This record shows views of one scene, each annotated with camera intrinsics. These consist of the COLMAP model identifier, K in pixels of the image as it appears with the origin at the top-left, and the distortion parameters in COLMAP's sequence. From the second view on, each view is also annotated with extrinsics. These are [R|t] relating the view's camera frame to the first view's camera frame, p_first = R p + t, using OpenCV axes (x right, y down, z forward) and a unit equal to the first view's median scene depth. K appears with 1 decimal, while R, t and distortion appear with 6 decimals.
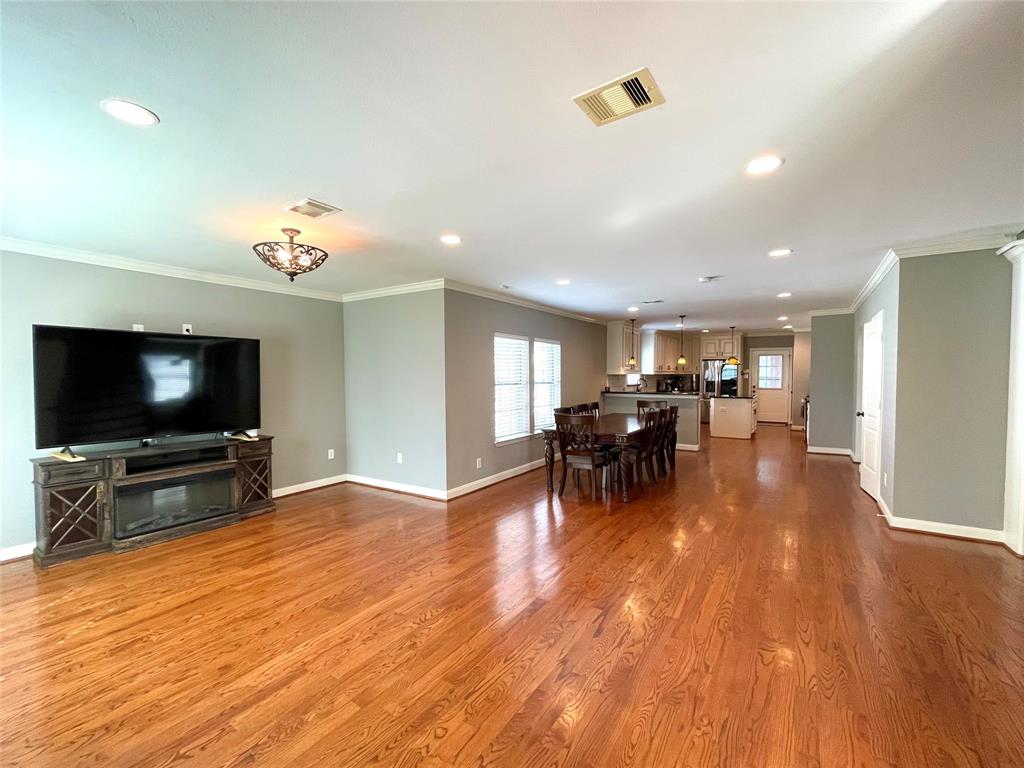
lens RADIAL K [[440.7, 0, 512.0], [0, 440.7, 384.0], [0, 0, 1]] dist [0.001186, 0.000087]
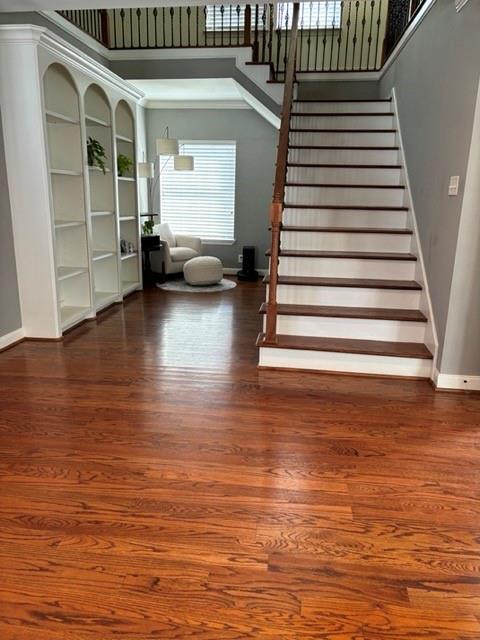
lens RADIAL K [[485.6, 0, 240.0], [0, 485.6, 320.0], [0, 0, 1]] dist [0.076750, -0.093110]
pose [[-0.447519, -0.225132, 0.865473, -0.096381], [0.000227, 0.967764, 0.251858, 0.020350], [-0.894274, 0.112908, -0.433041, 0.856410]]
